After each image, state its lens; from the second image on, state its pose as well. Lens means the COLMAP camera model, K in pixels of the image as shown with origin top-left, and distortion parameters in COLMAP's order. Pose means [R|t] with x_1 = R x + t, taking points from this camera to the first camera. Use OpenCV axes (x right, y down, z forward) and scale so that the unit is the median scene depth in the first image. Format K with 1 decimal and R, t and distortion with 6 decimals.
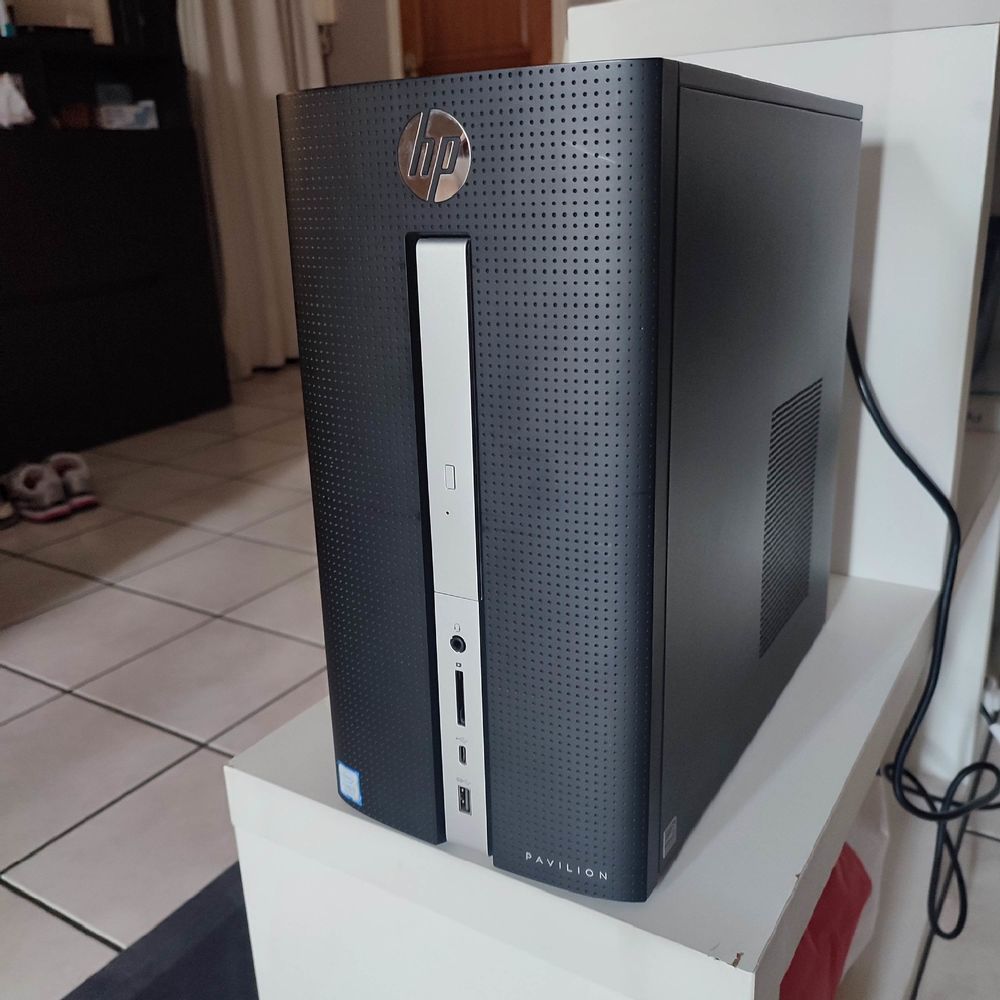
lens RADIAL K [[989.2, 0, 500.0], [0, 989.2, 500.0], [0, 0, 1]] dist [-0.002558, 0.003170]
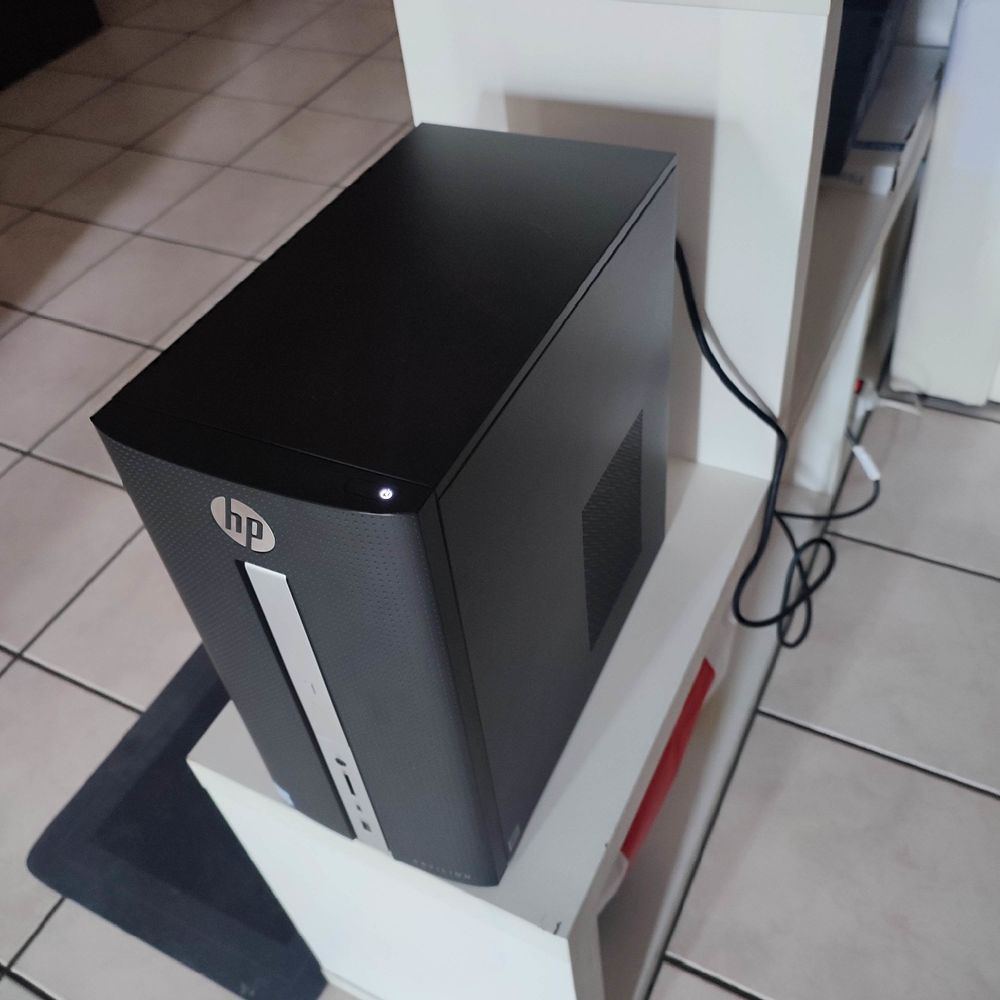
lens RADIAL K [[989.2, 0, 500.0], [0, 989.2, 500.0], [0, 0, 1]] dist [-0.002558, 0.003170]
pose [[0.993947, -0.108818, 0.015128, 0.177855], [0.089938, 0.885007, 0.456808, -0.710686], [-0.063097, -0.452683, 0.889436, -0.032190]]
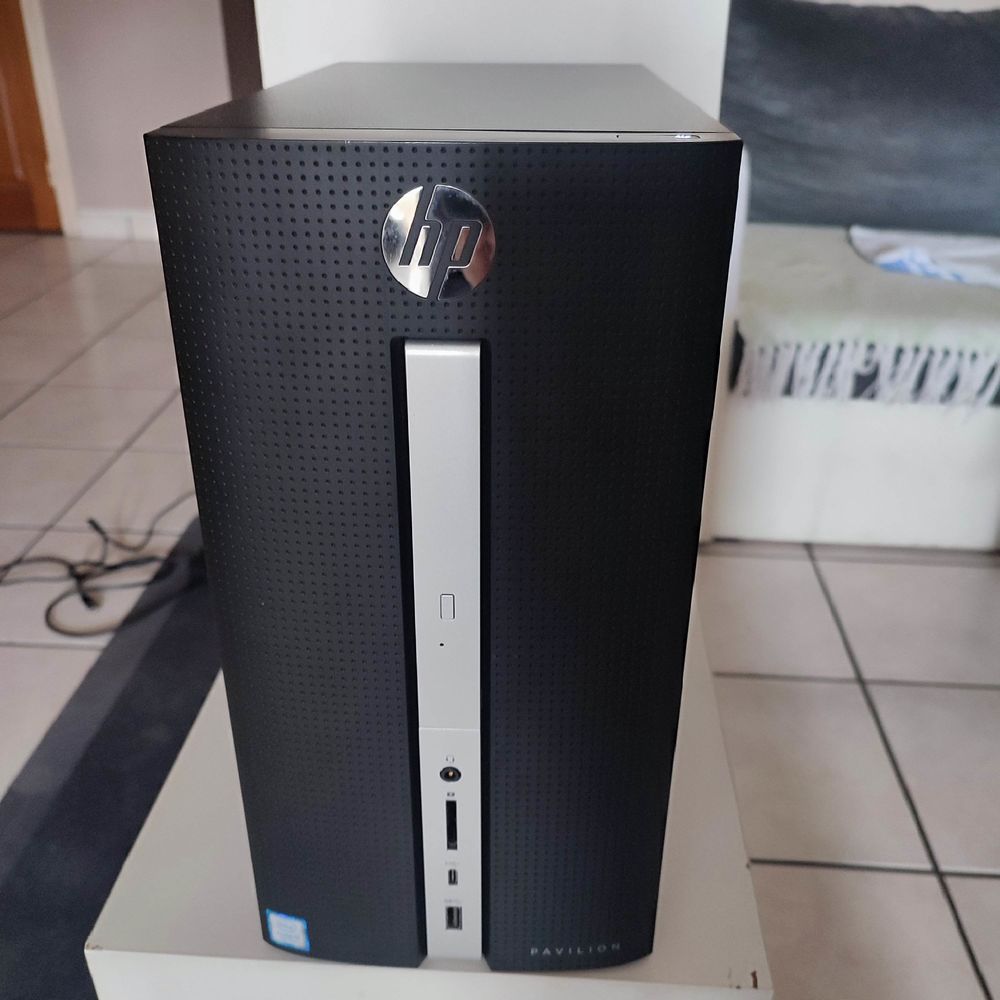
lens RADIAL K [[989.2, 0, 500.0], [0, 989.2, 500.0], [0, 0, 1]] dist [-0.002558, 0.003170]
pose [[0.876041, -0.191920, 0.442401, -0.325231], [0.114975, 0.974063, 0.194890, -0.241334], [-0.468329, -0.119867, 0.875385, 0.230899]]
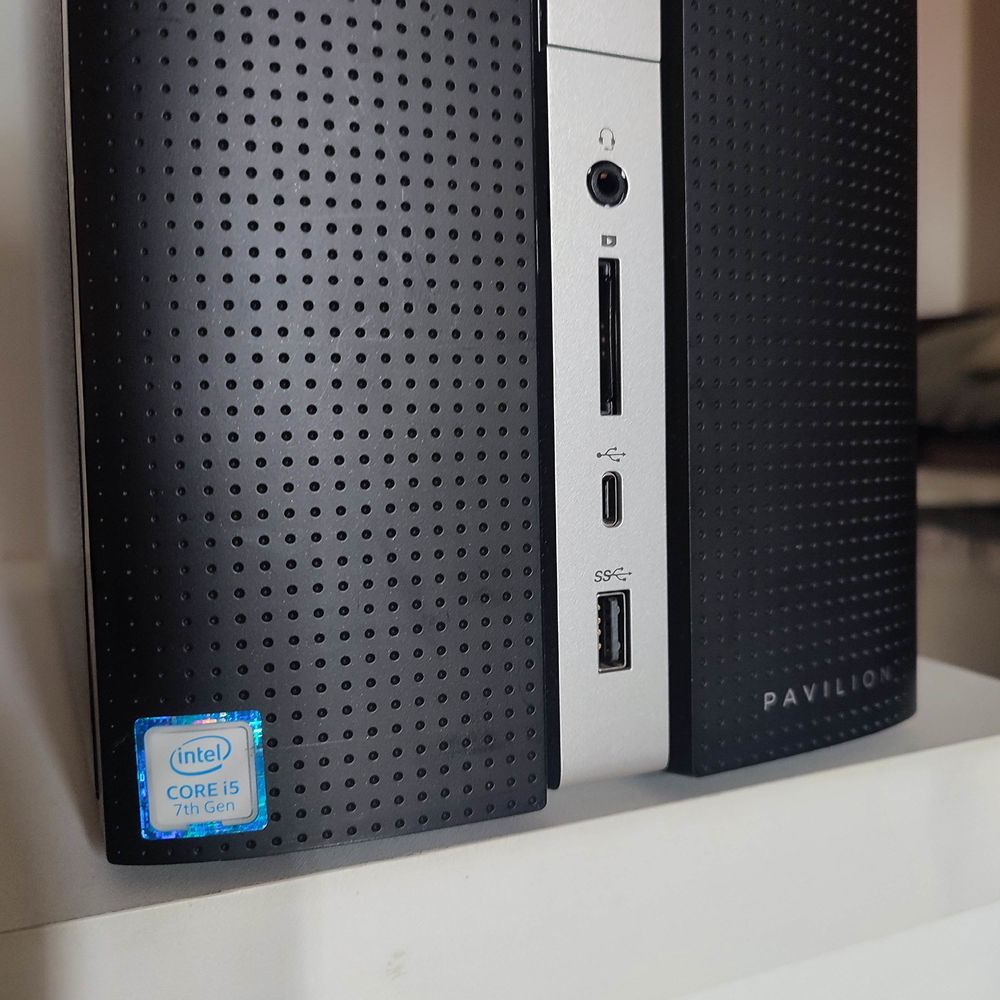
lens RADIAL K [[1040.4, 0, 497.6], [0, 1040.4, 476.8], [0, 0, 1]] dist [-0.014574, -0.021141]
pose [[0.552963, -0.032876, 0.832557, -0.397355], [0.253262, 0.958575, -0.130358, 0.286121], [-0.793782, 0.282938, 0.538382, 0.796730]]
